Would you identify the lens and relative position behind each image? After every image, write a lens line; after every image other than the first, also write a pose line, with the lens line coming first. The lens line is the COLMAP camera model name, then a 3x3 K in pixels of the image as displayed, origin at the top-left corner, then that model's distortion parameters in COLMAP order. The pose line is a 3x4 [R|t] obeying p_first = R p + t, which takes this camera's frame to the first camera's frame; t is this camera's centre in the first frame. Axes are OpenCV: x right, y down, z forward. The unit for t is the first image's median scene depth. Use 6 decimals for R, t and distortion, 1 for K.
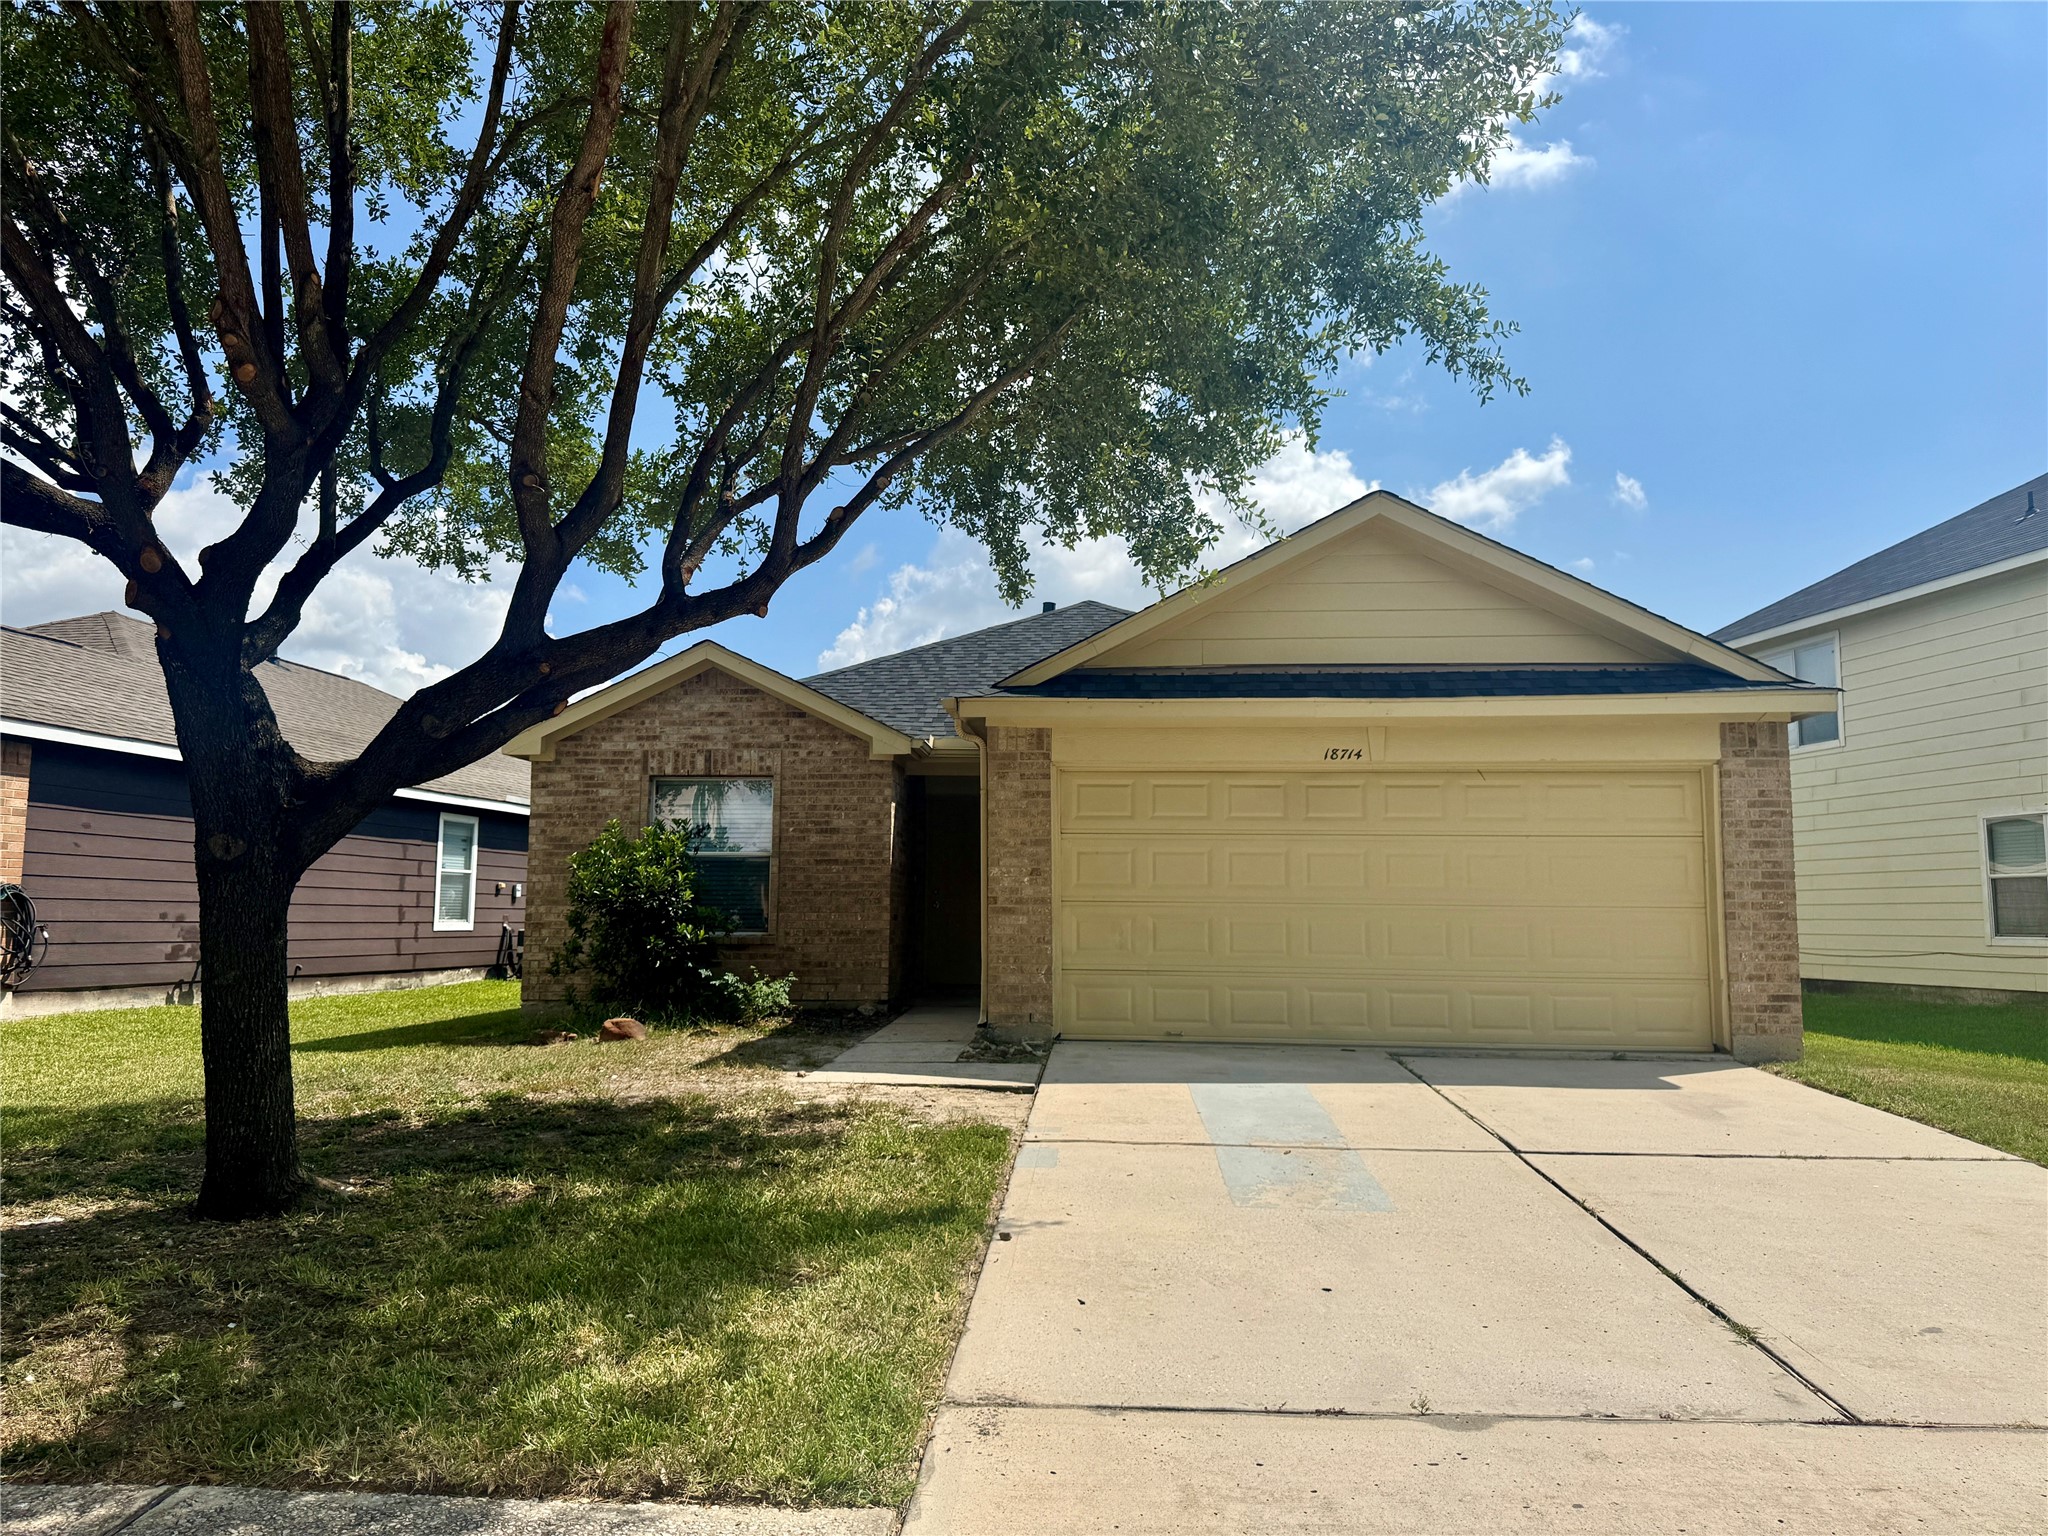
lens RADIAL K [[1436.1, 0, 1024.0], [0, 1436.1, 768.0], [0, 0, 1]] dist [0.111646, -0.160279]
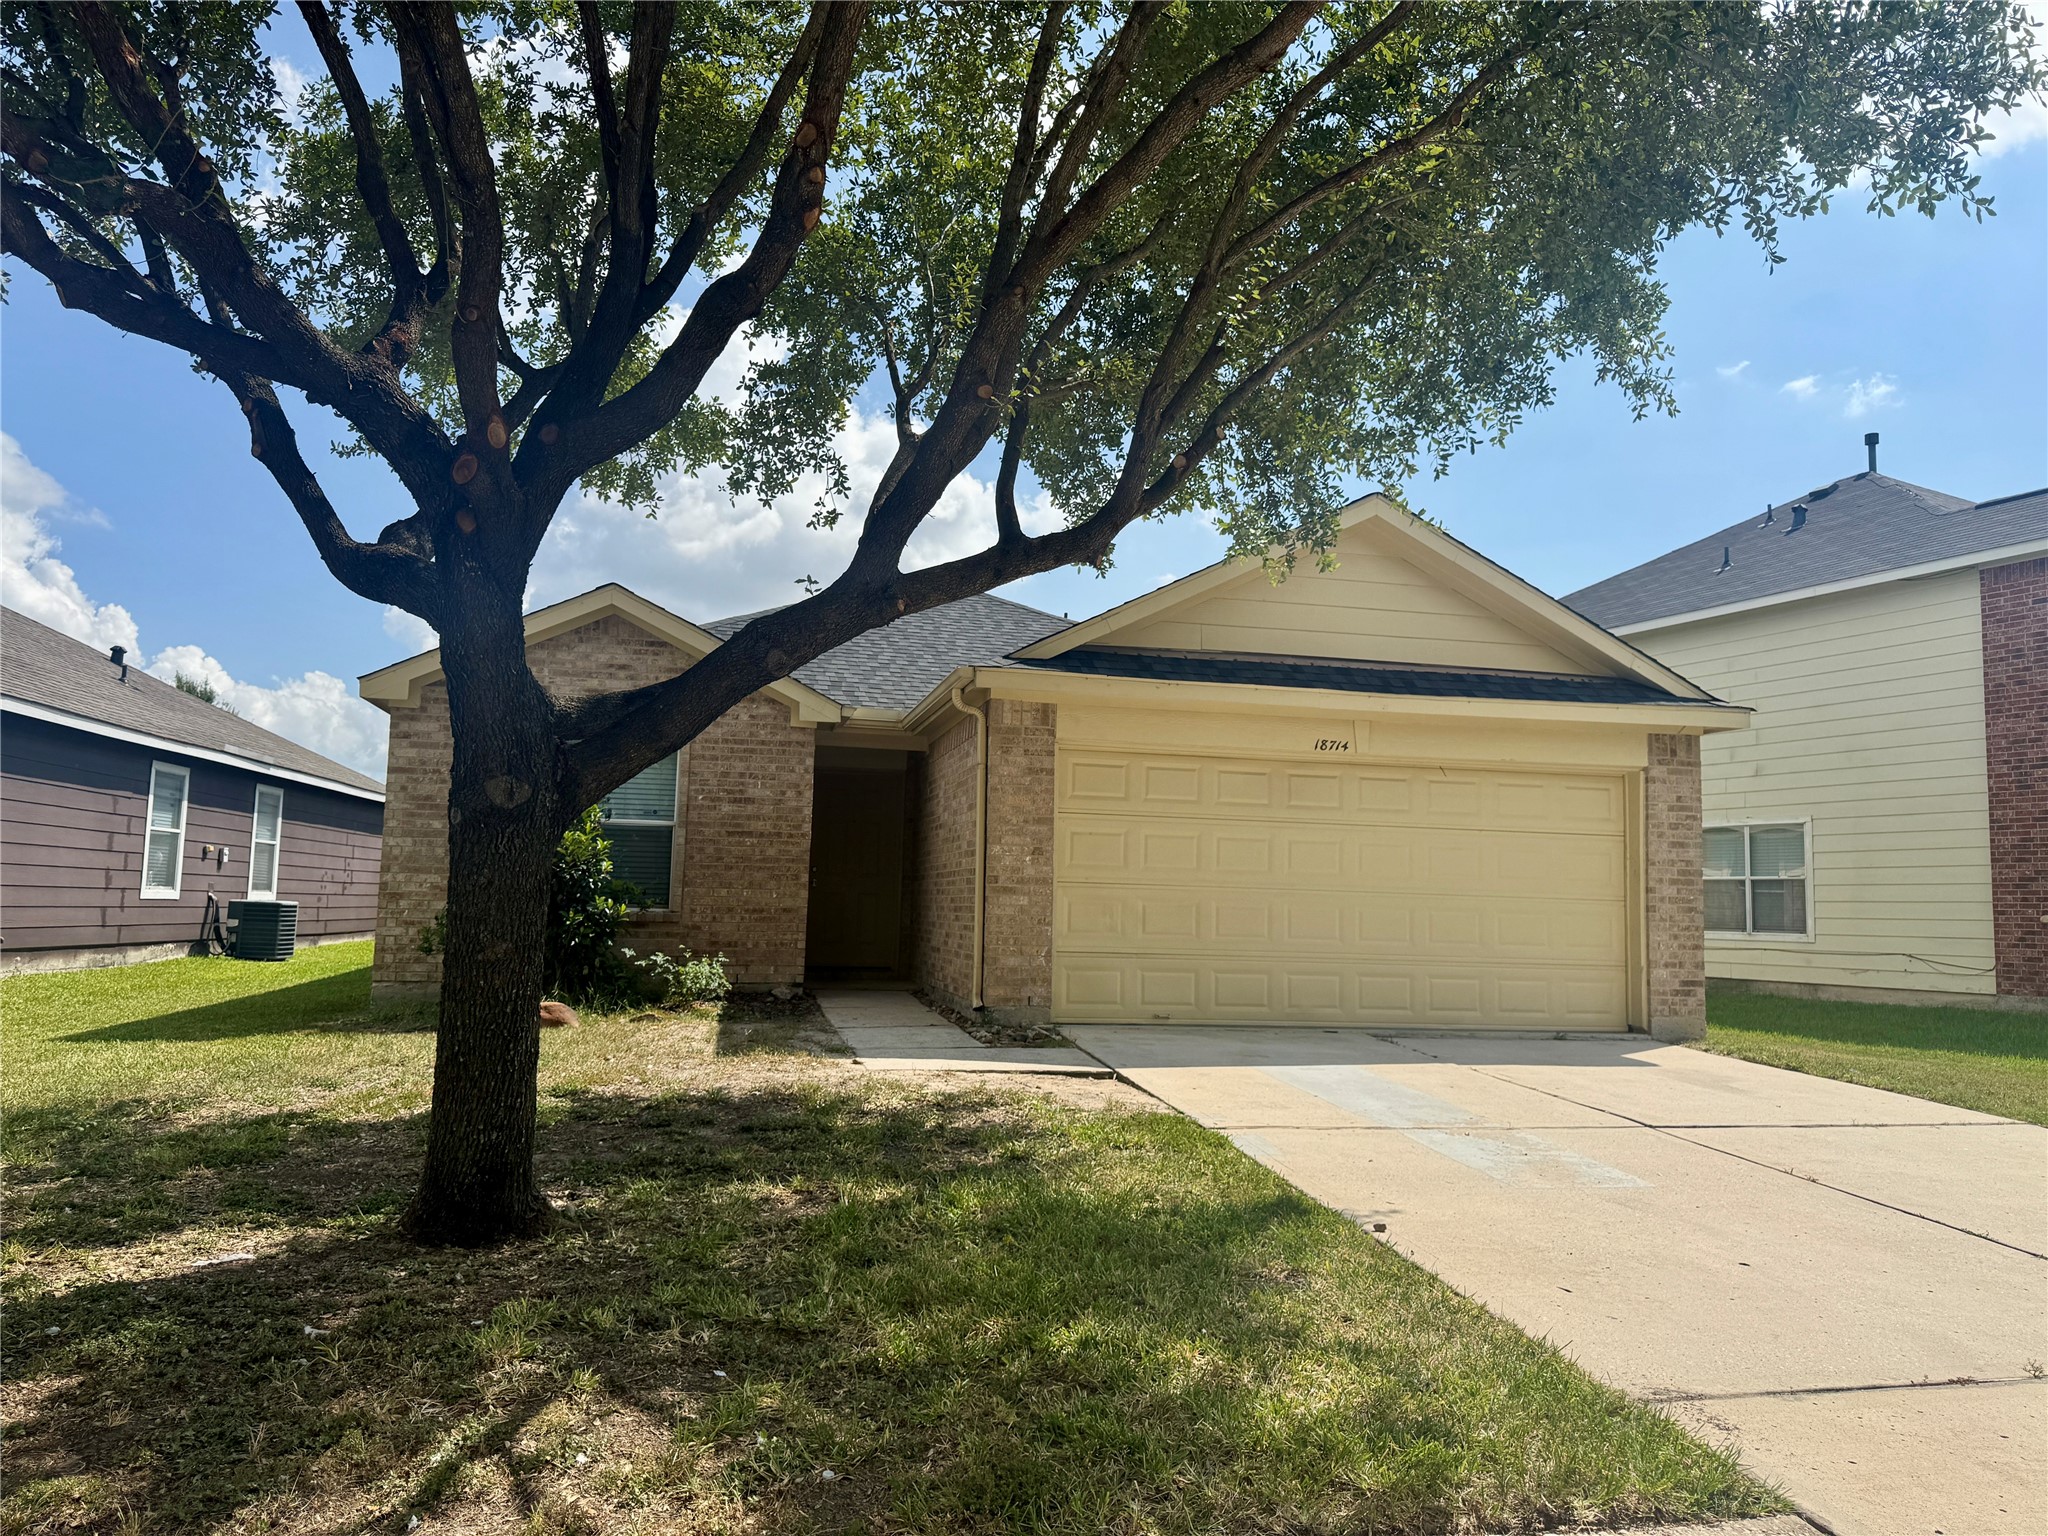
lens RADIAL K [[1435.7, 0, 1085.1], [0, 1435.7, 777.3], [0, 0, 1]] dist [0.111197, -0.152753]
pose [[0.961155, 0.043211, 0.272607, -0.225206], [-0.047887, 0.998797, 0.010518, 0.010648], [-0.271825, -0.023164, 0.962068, 0.059290]]
